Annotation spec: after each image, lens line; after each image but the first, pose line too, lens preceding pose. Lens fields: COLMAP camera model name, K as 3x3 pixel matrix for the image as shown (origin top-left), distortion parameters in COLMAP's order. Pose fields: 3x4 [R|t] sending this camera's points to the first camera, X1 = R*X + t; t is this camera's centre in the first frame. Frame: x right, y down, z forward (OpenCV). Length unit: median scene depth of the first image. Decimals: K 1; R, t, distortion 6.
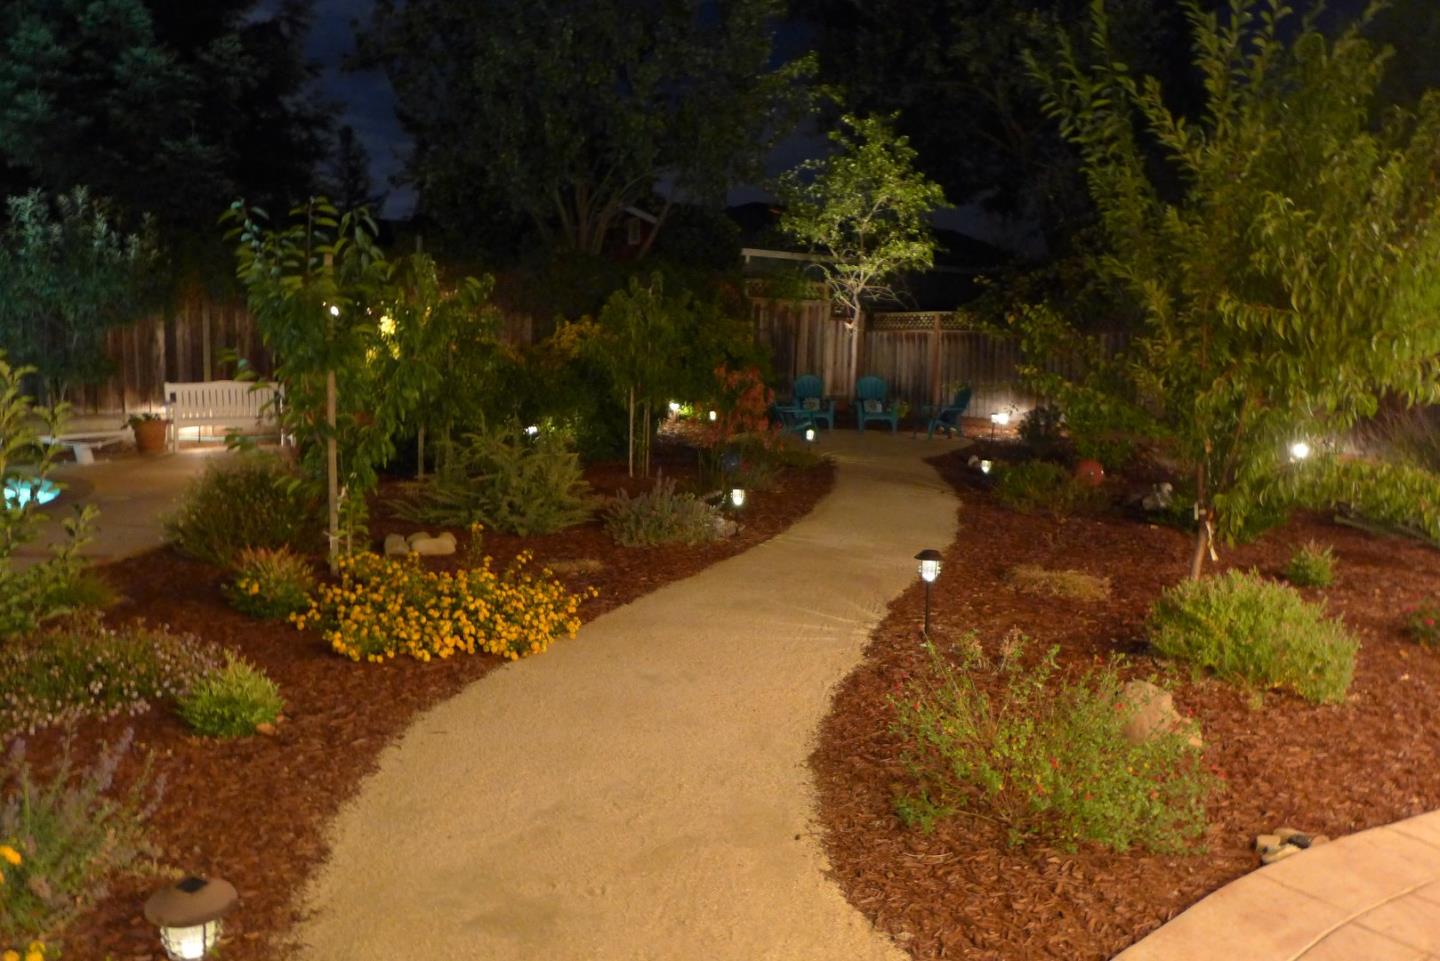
lens RADIAL K [[1193.0, 0, 712.0], [0, 1193.0, 475.6], [0, 0, 1]] dist [-0.032522, -0.001196]
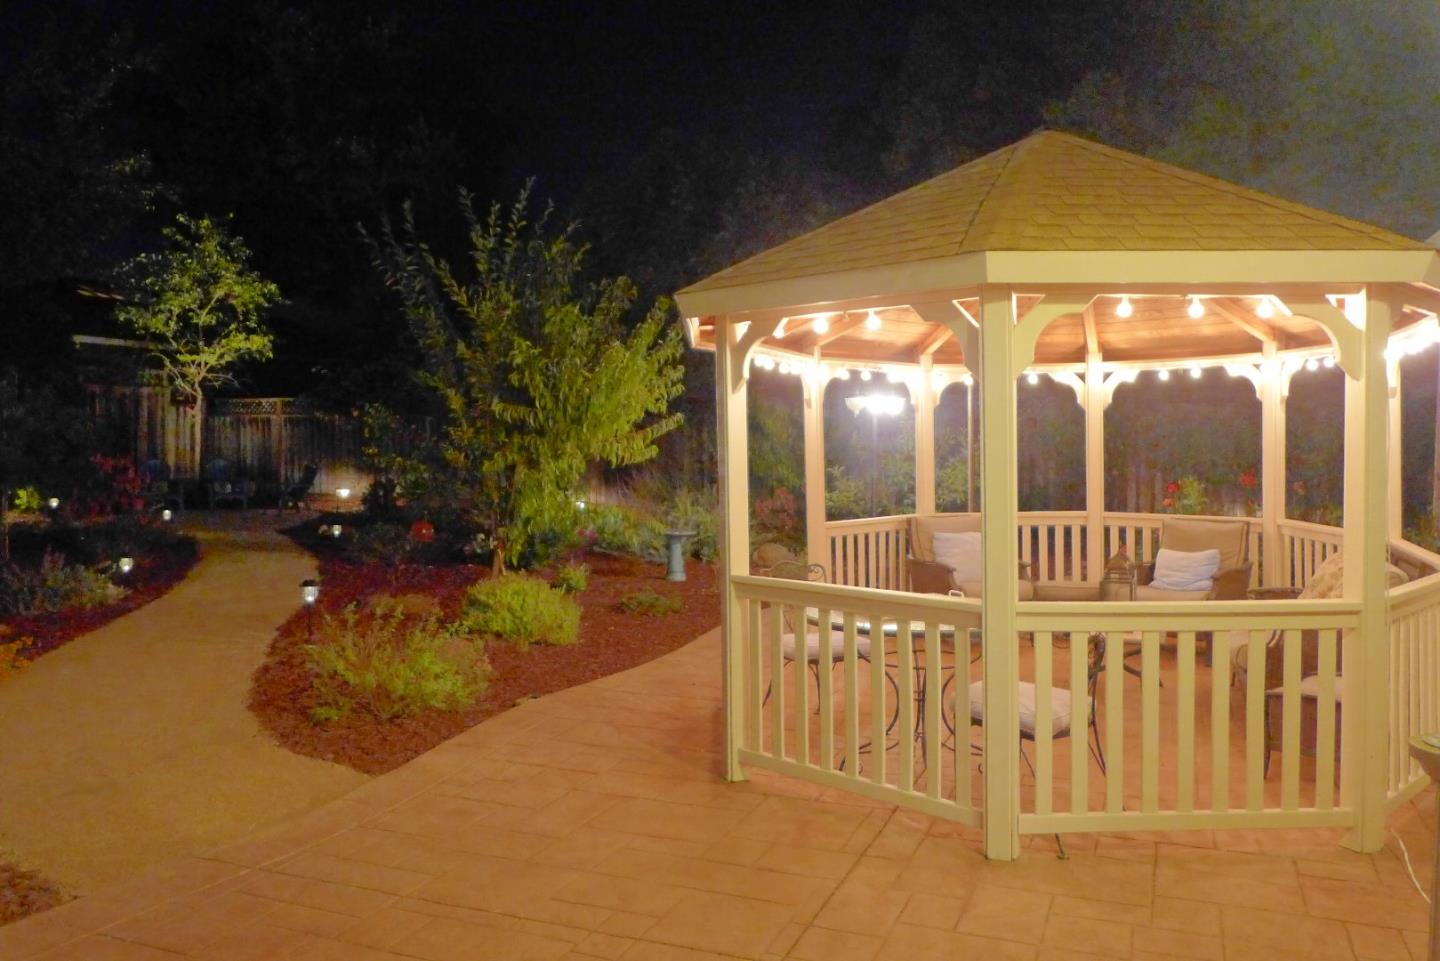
lens RADIAL K [[1193.0, 0, 712.0], [0, 1193.0, 475.6], [0, 0, 1]] dist [-0.032522, -0.001196]
pose [[0.854544, -0.035871, 0.518138, -0.053059], [0.069540, 0.996532, -0.045699, 0.014675], [-0.514702, 0.075083, 0.854075, -0.179678]]
